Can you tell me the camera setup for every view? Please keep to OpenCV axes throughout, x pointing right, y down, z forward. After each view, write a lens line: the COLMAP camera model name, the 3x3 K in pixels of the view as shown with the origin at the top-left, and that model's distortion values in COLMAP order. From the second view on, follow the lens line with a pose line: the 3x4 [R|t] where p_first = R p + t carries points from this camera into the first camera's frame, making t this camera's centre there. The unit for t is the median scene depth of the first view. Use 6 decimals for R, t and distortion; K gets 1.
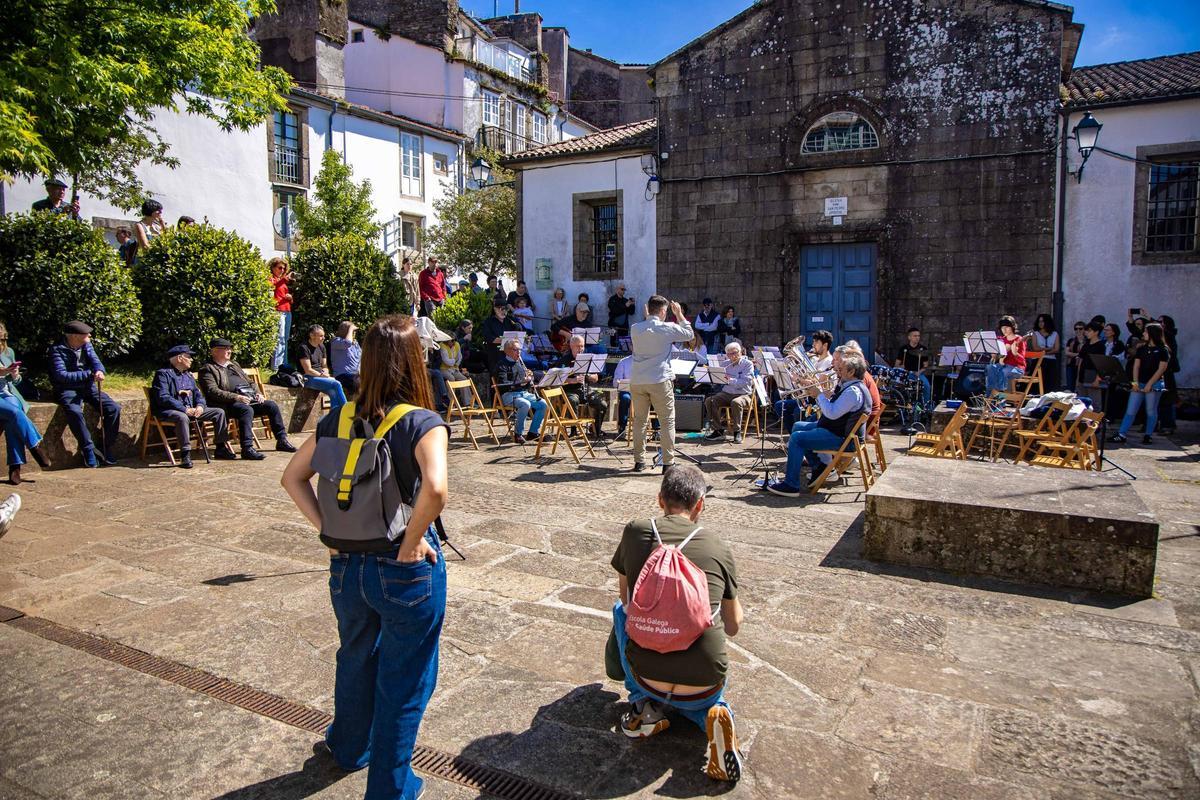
lens RADIAL K [[837.5, 0, 603.5], [0, 837.5, 403.1], [0, 0, 1]] dist [-0.080198, 0.047449]
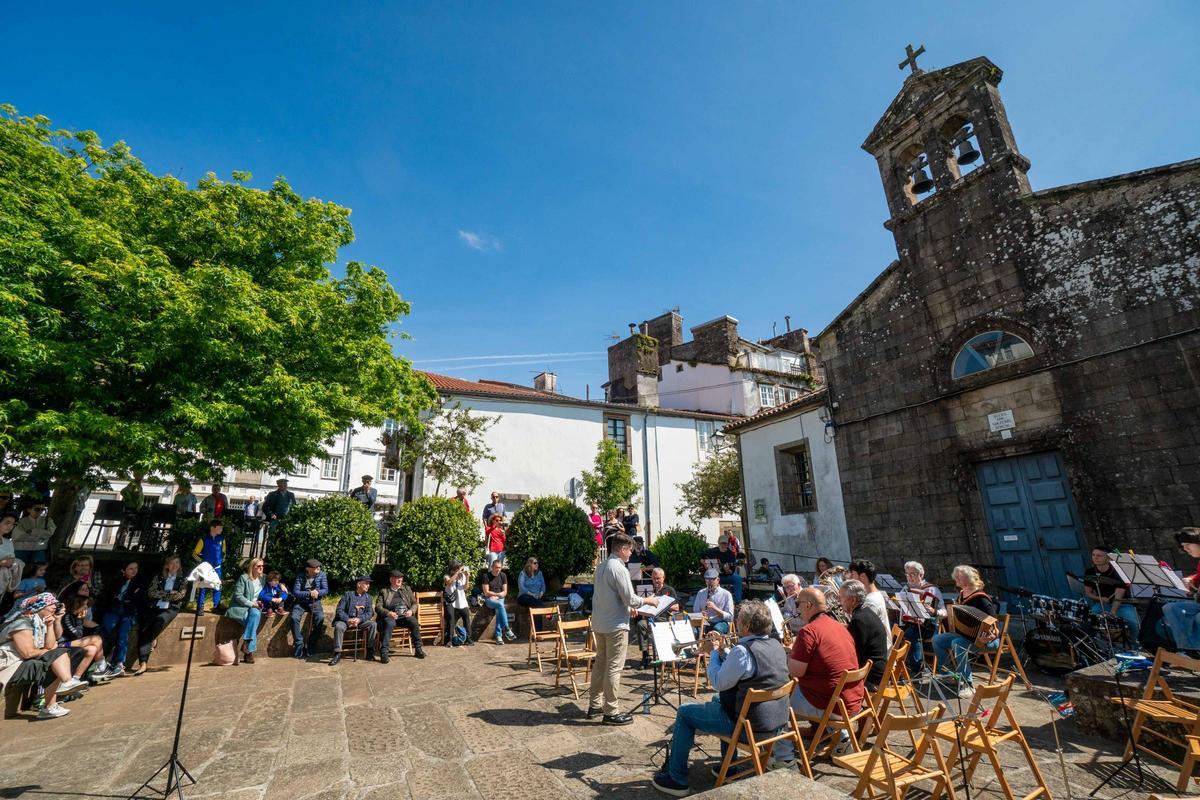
lens RADIAL K [[528.3, 0, 588.6], [0, 528.3, 401.3], [0, 0, 1]] dist [-0.064579, 0.022906]
pose [[0.803937, -0.182942, -0.565877, 0.243696], [-0.033739, 0.935949, -0.350516, -0.028398], [0.593756, 0.300885, 0.746272, 0.250585]]
